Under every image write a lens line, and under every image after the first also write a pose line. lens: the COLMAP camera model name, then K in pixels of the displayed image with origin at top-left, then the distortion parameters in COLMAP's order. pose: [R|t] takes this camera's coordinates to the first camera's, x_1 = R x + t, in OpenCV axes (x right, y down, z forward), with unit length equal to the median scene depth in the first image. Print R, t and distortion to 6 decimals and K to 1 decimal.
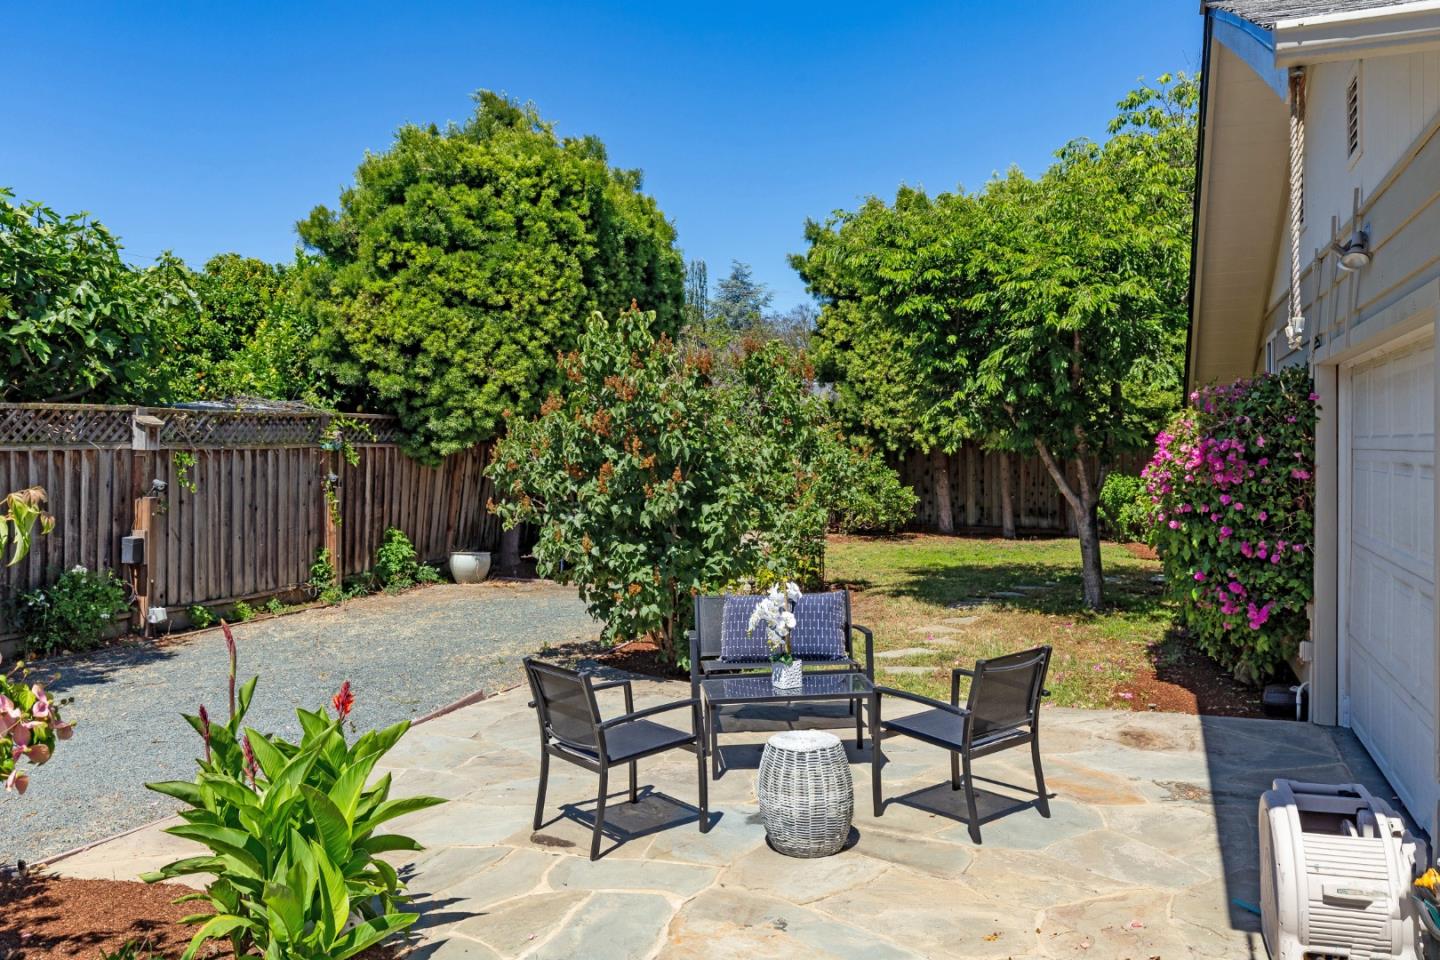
lens RADIAL K [[1151.3, 0, 738.7], [0, 1151.3, 445.8], [0, 0, 1]] dist [0.018076, 0.000882]
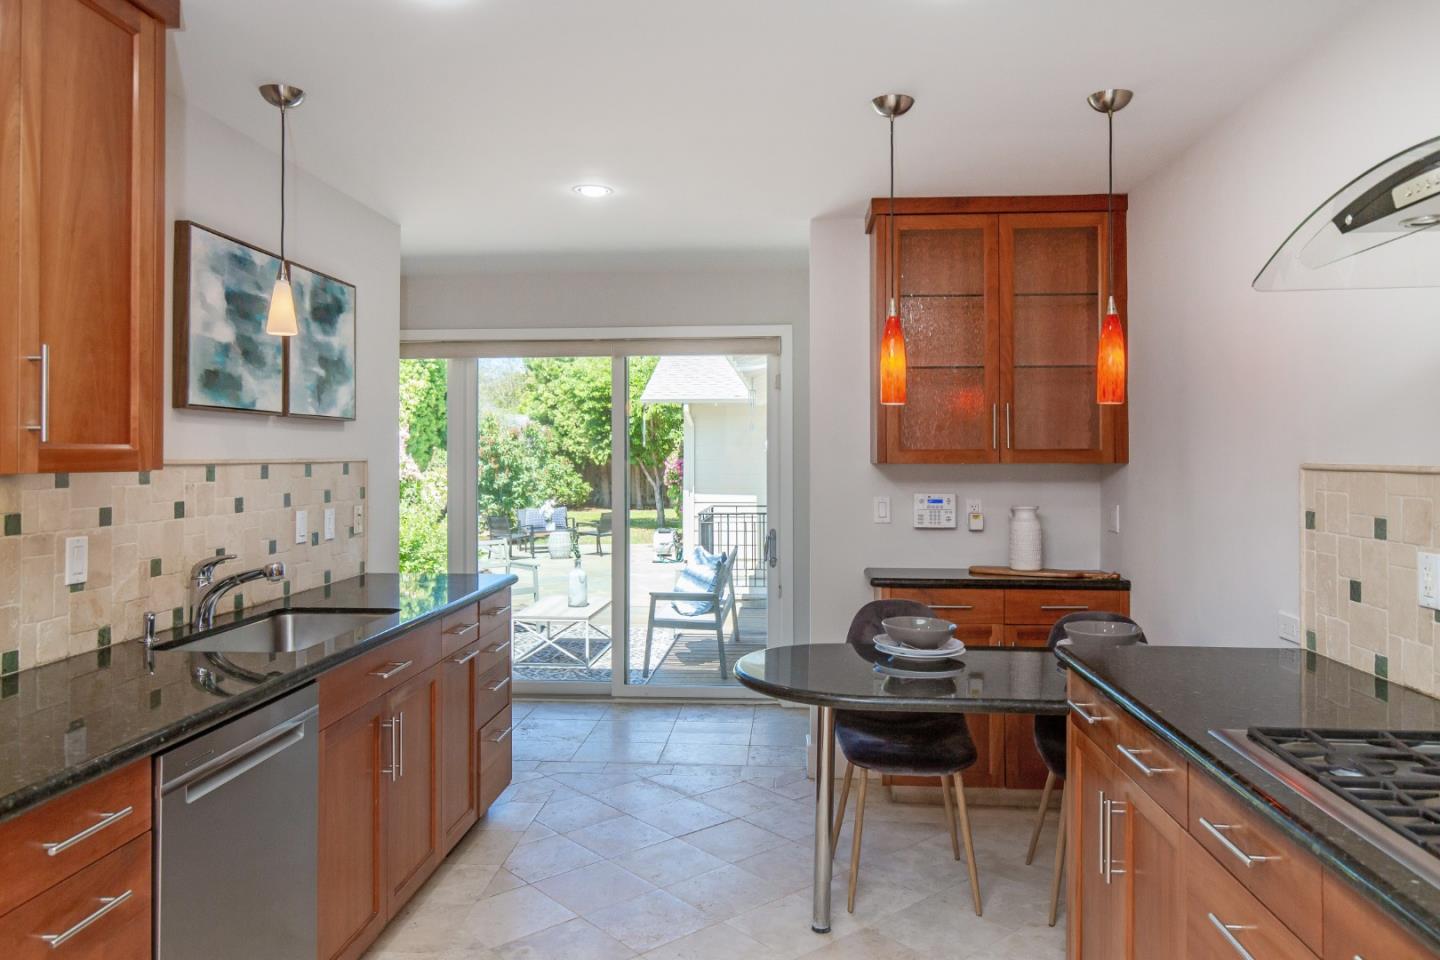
lens RADIAL K [[1039.9, 0, 708.8], [0, 1039.9, 456.0], [0, 0, 1]] dist [0.005266, 0.001288]
pose [[0.966125, 0.005124, 0.258024, -0.141332], [-0.003901, 0.999979, -0.005255, -0.000252], [-0.258045, 0.004070, 0.966124, -0.991823]]
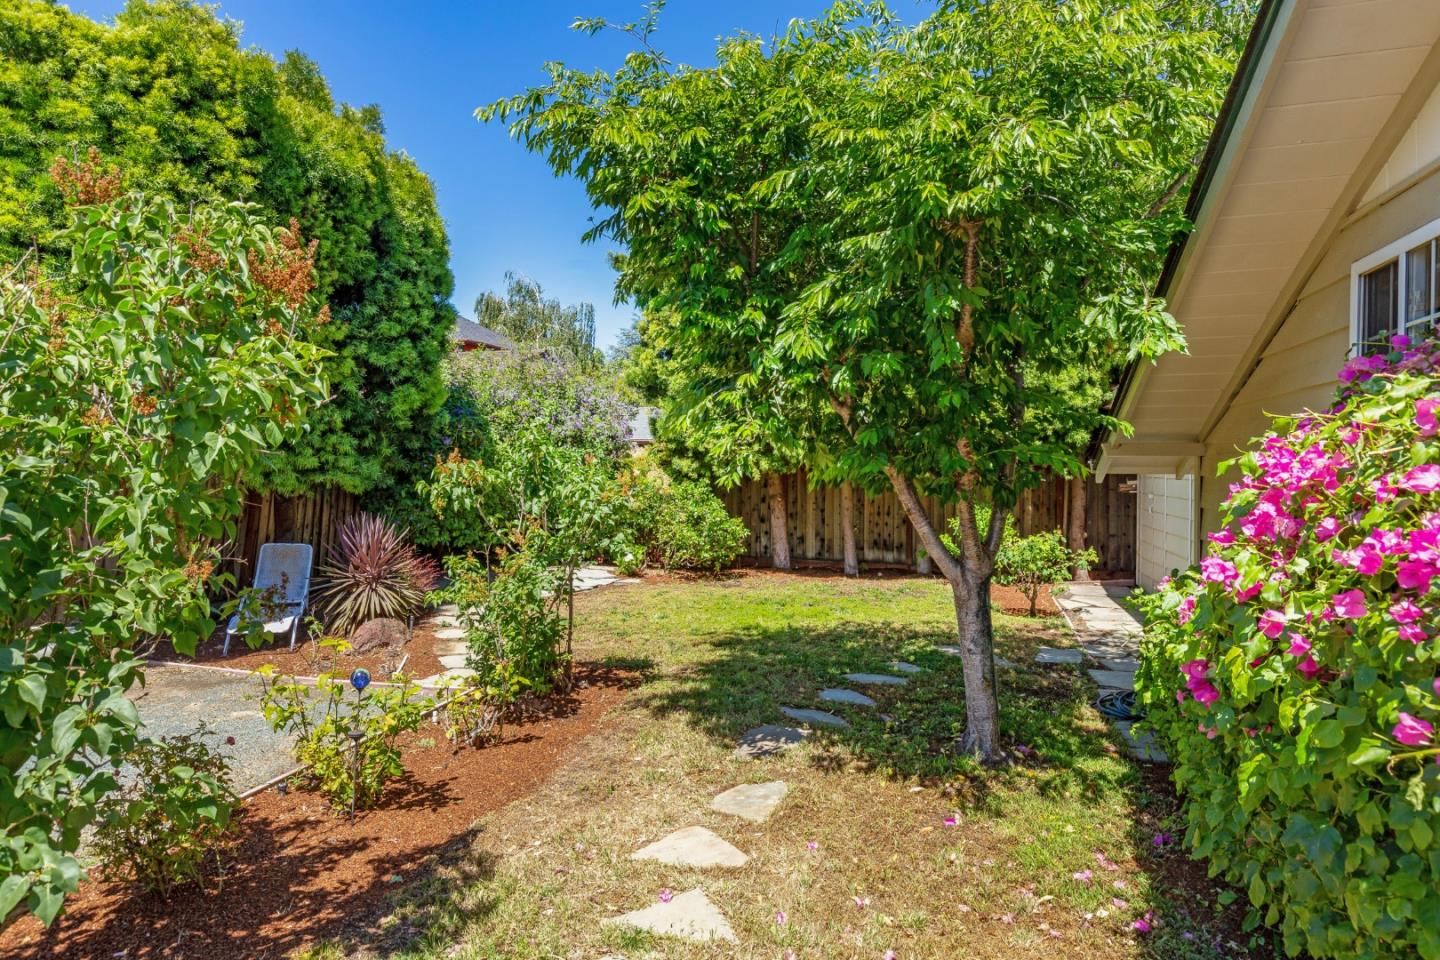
lens RADIAL K [[887.4, 0, 714.9], [0, 887.4, 491.9], [0, 0, 1]] dist [0.005380, 0.005457]
pose [[0.997479, 0.006255, 0.070686, 0.118497], [-0.008169, 0.999607, 0.026818, -0.002708], [-0.070490, -0.027328, 0.997138, 0.476442]]
